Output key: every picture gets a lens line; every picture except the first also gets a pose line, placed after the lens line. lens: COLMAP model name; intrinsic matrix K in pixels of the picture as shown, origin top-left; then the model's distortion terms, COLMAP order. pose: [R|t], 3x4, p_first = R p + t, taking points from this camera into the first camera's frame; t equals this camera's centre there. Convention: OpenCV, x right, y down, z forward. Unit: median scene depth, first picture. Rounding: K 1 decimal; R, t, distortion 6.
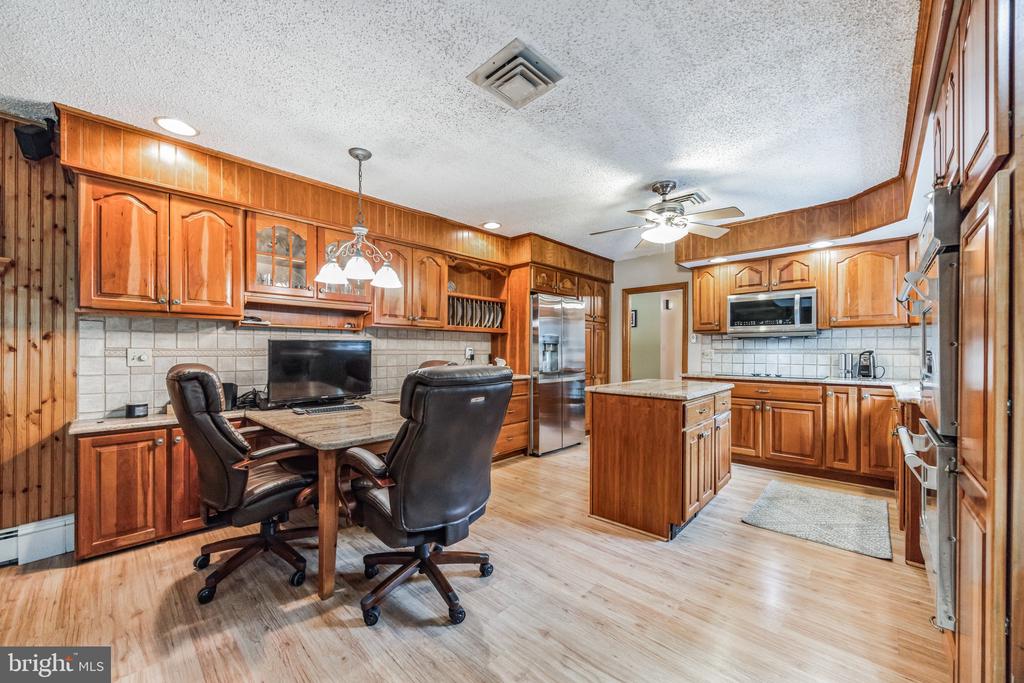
lens RADIAL K [[391.2, 0, 509.7], [0, 391.2, 349.3], [0, 0, 1]] dist [-0.000927, 0.000104]
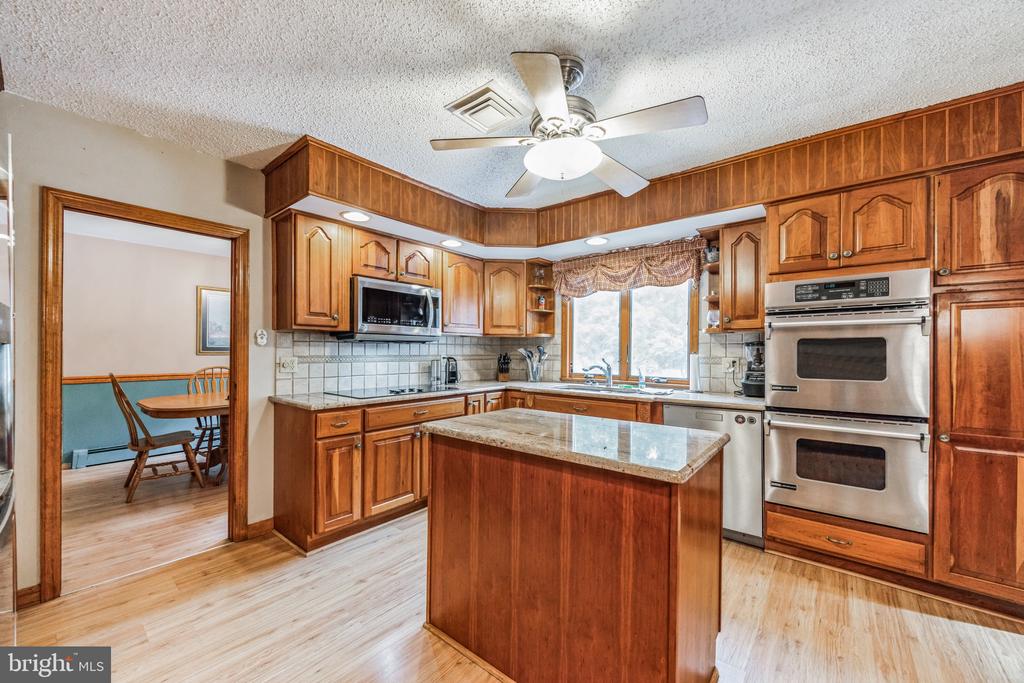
lens RADIAL K [[391.2, 0, 512.4], [0, 391.2, 350.5], [0, 0, 1]] dist [-0.000927, 0.000104]
pose [[-0.080072, 0.000972, 0.996789, -0.129052], [-0.005699, 0.999983, -0.001433, -0.012958], [-0.996773, -0.005795, -0.080065, 0.885722]]
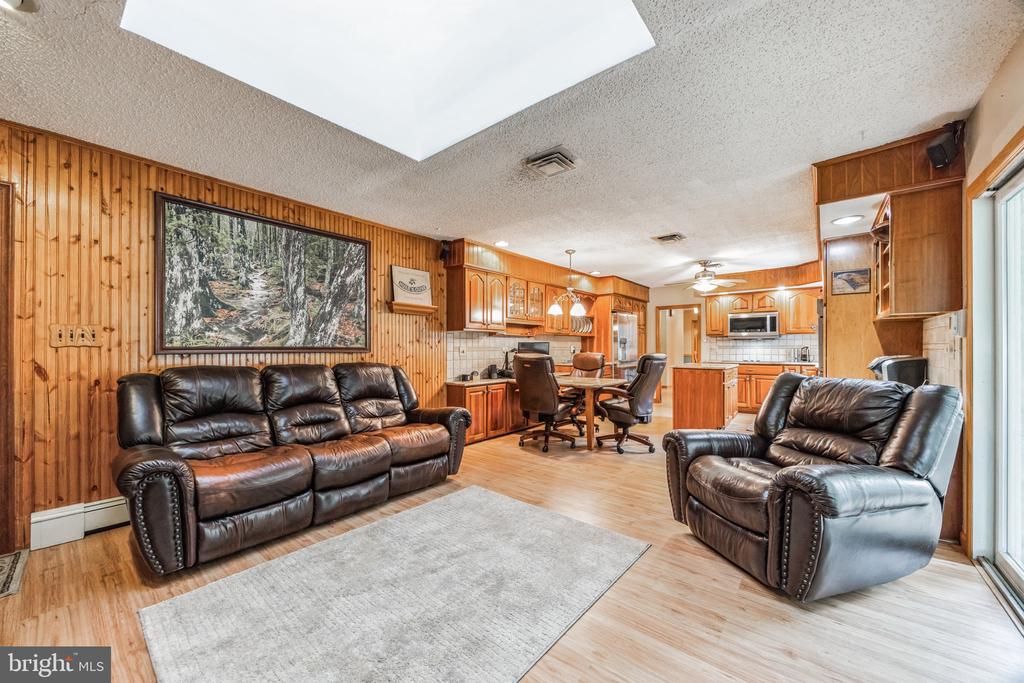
lens RADIAL K [[391.2, 0, 510.0], [0, 391.2, 345.4], [0, 0, 1]] dist [-0.000927, 0.000104]
pose [[0.996804, -0.004421, 0.079762, -0.573483], [0.004685, 0.999984, -0.003122, -0.002501], [-0.079747, 0.003485, 0.996809, -0.672824]]
